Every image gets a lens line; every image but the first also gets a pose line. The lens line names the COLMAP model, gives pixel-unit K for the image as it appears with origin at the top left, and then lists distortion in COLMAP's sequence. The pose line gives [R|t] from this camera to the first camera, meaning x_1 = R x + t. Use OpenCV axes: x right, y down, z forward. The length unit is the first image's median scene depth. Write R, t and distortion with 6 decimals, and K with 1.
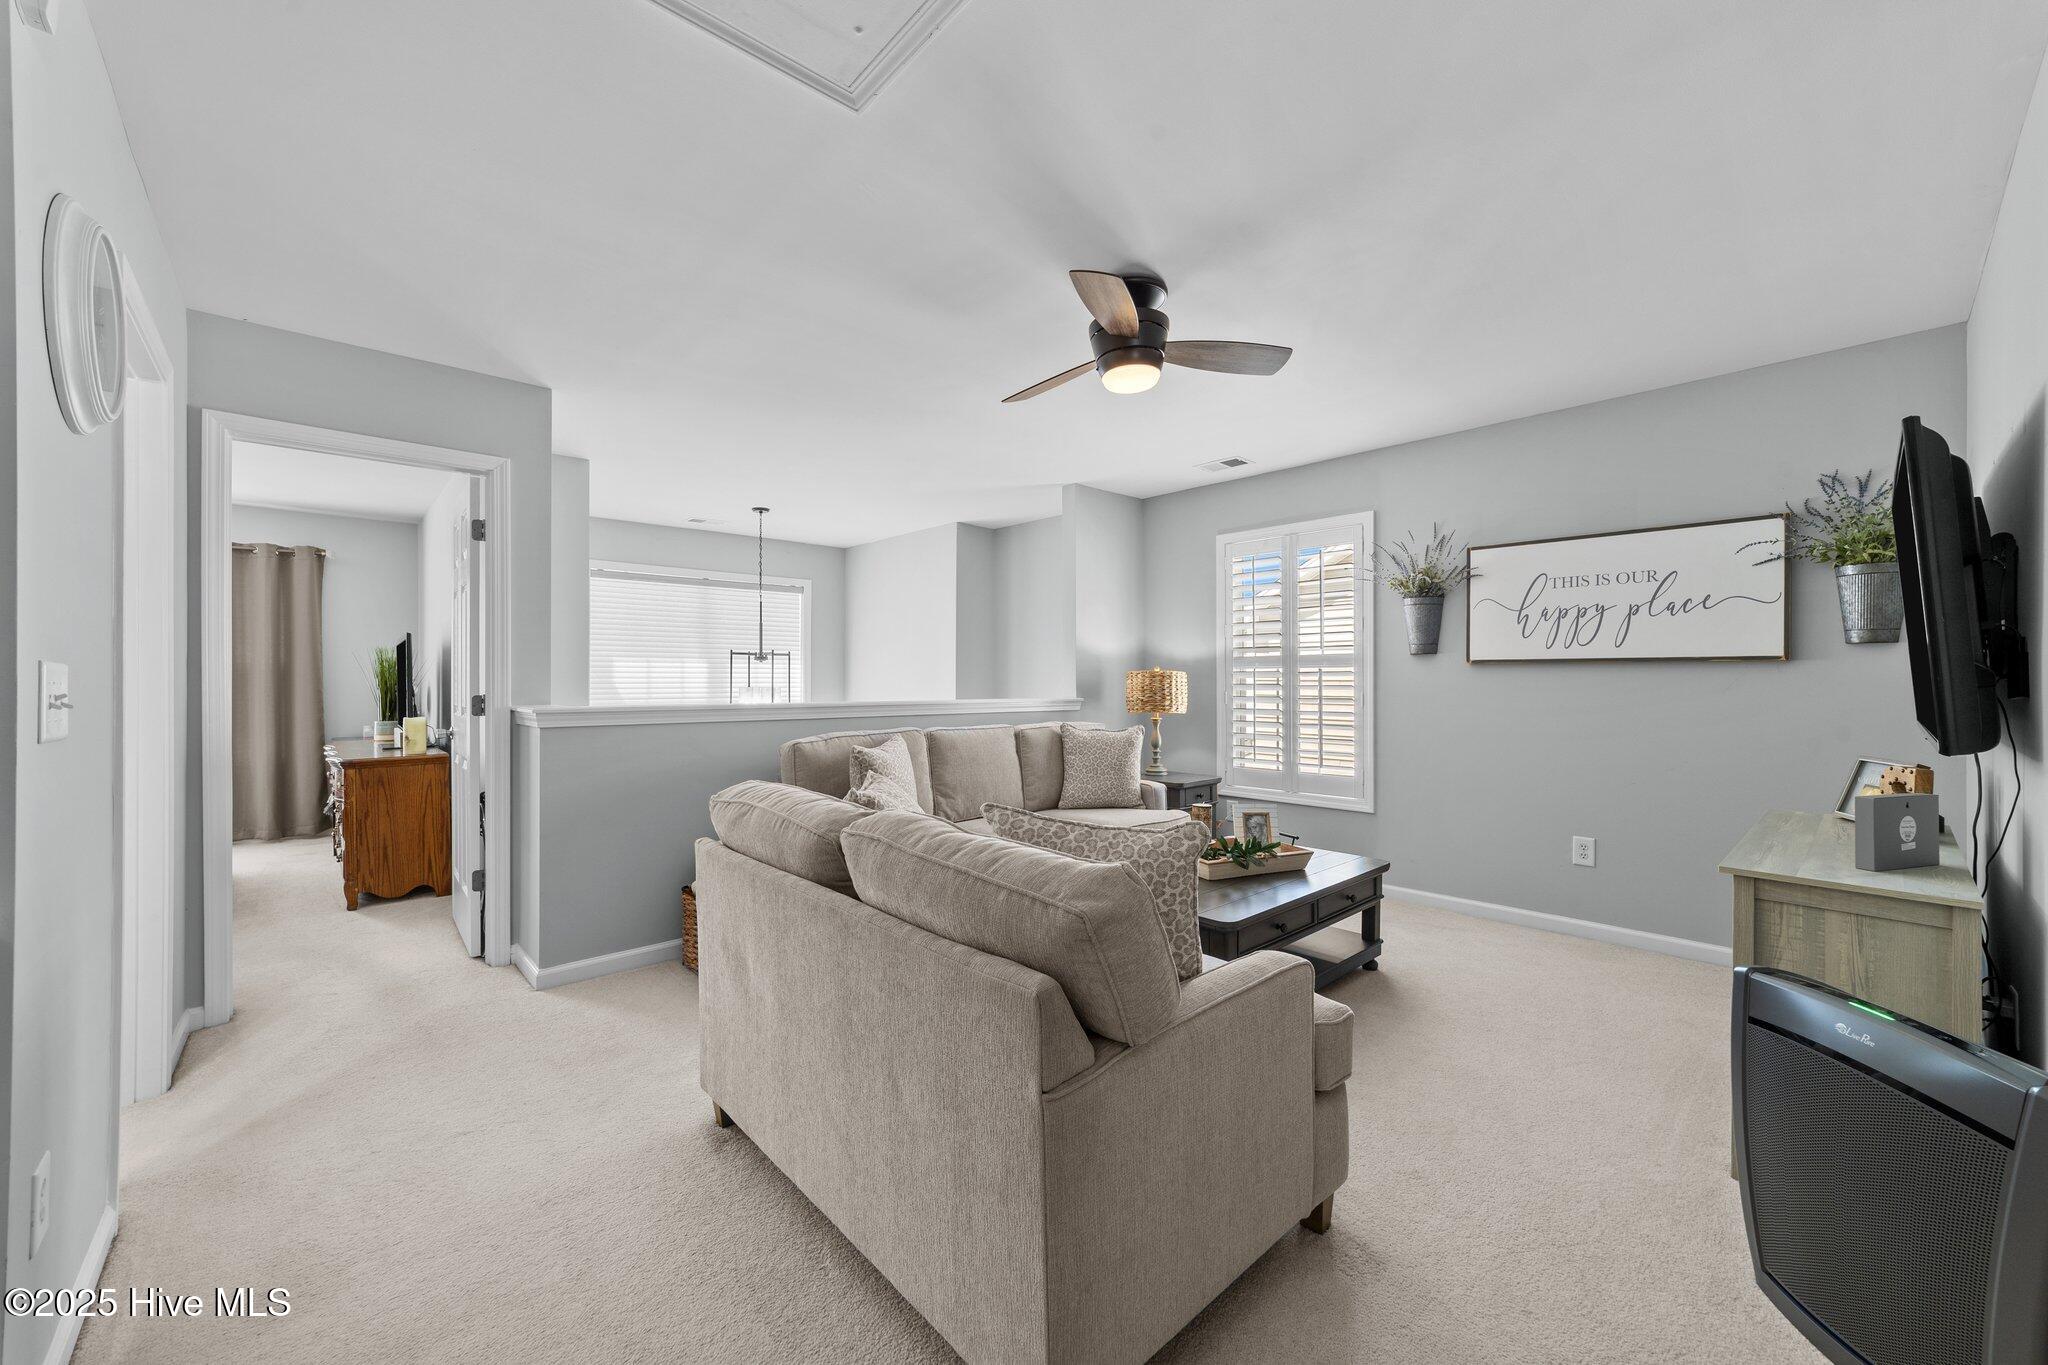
lens RADIAL K [[790.4, 0, 1019.7], [0, 790.4, 682.9], [0, 0, 1]] dist [-0.008697, 0.005246]
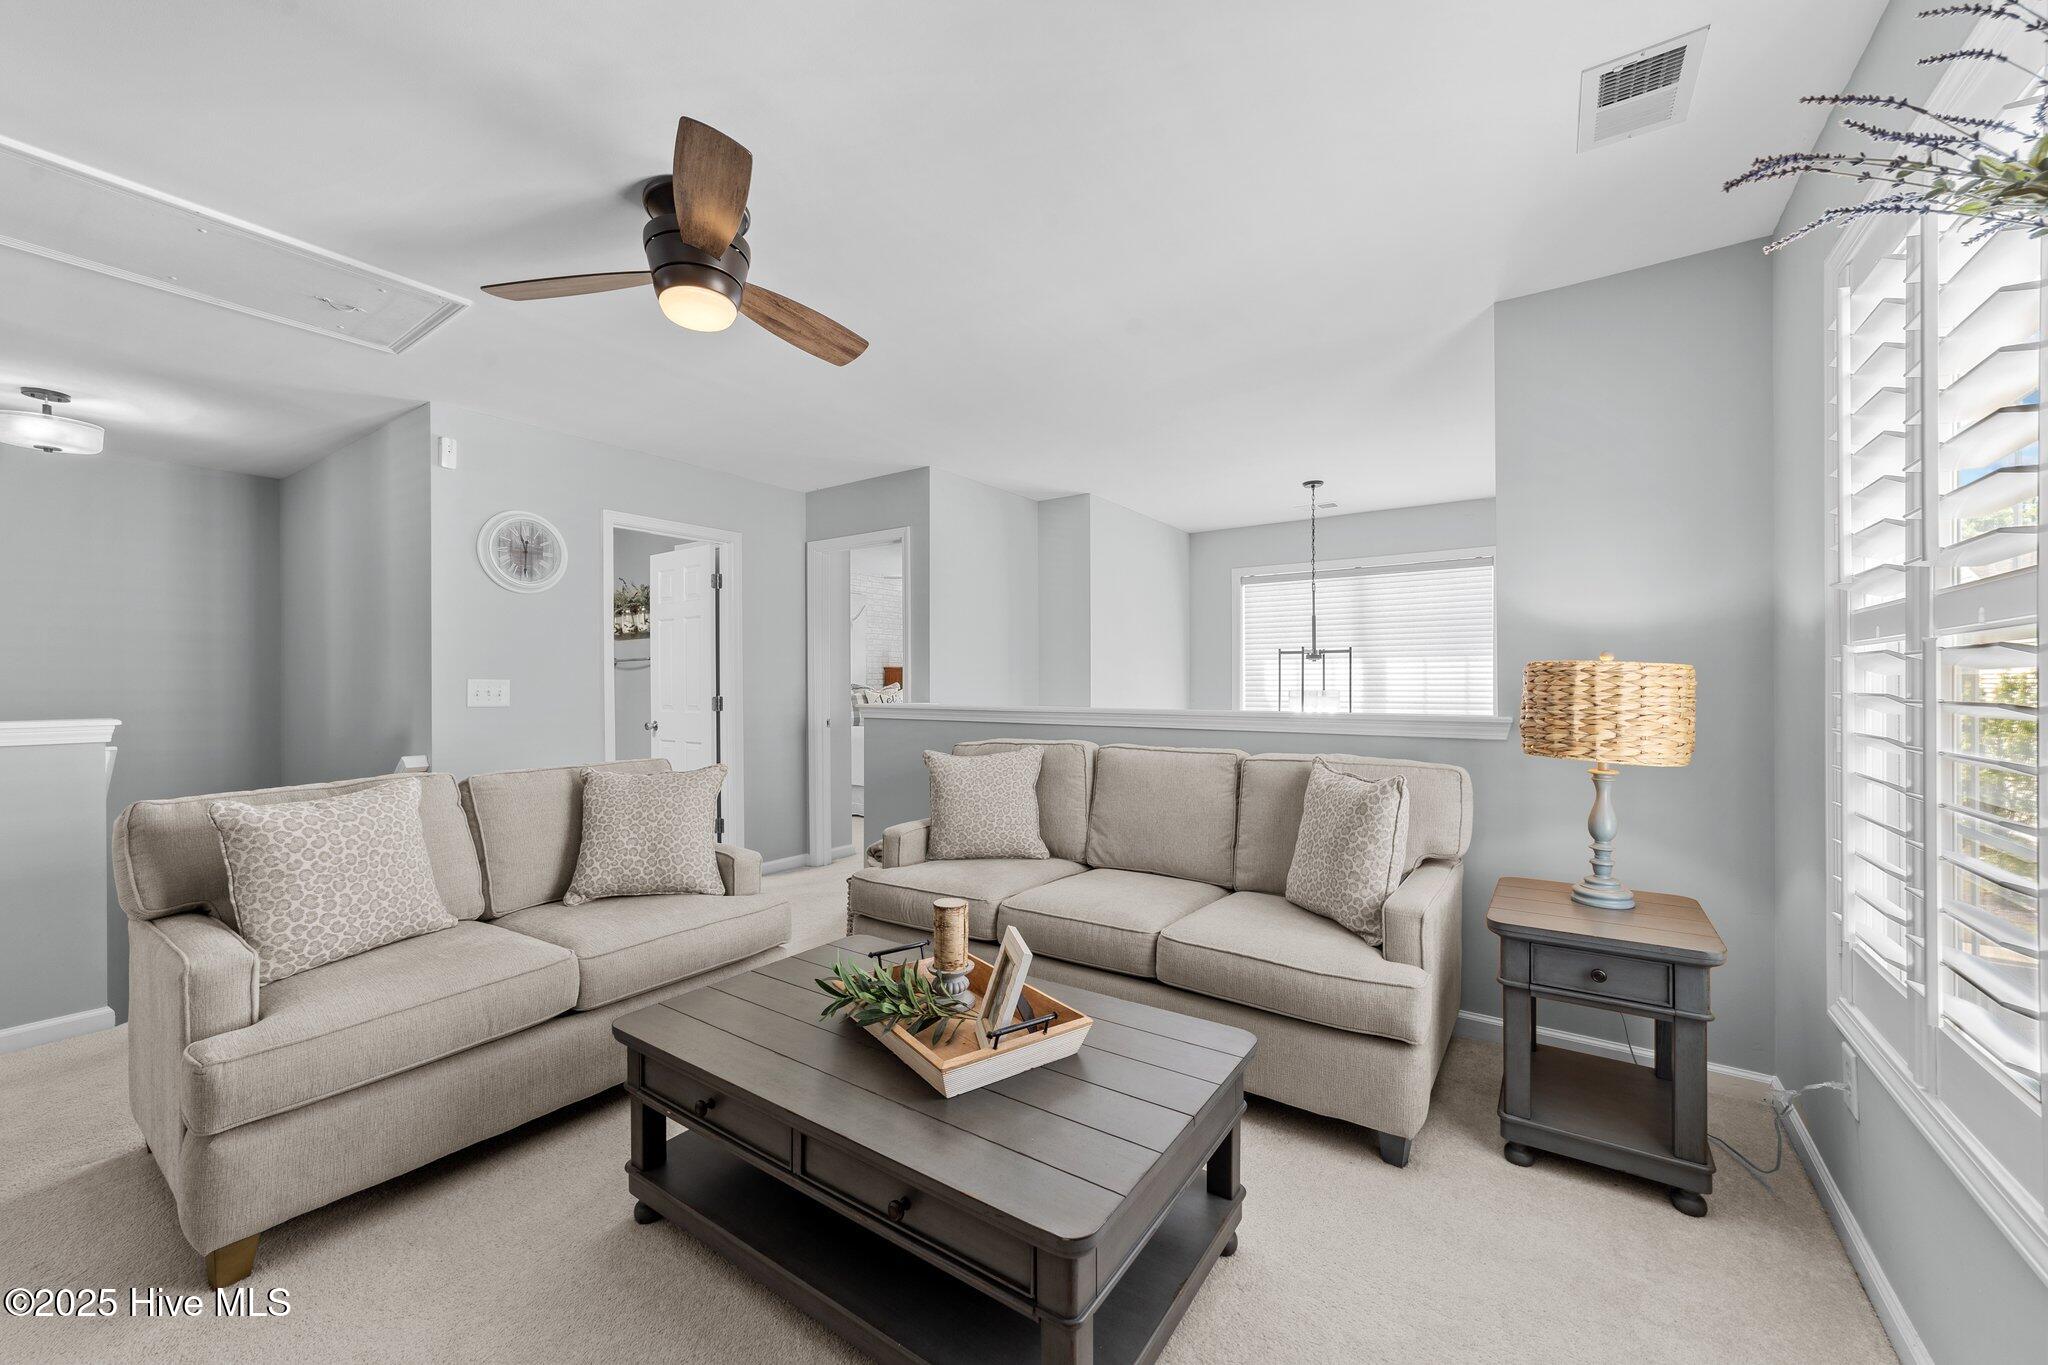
lens RADIAL K [[790.4, 0, 1015.3], [0, 790.4, 689.3], [0, 0, 1]] dist [-0.008697, 0.005246]
pose [[0.215857, 0.006003, -0.976406, 0.606988], [0.000509, 0.999980, 0.006261, -0.003167], [0.976425, -0.001848, 0.215850, 0.690845]]
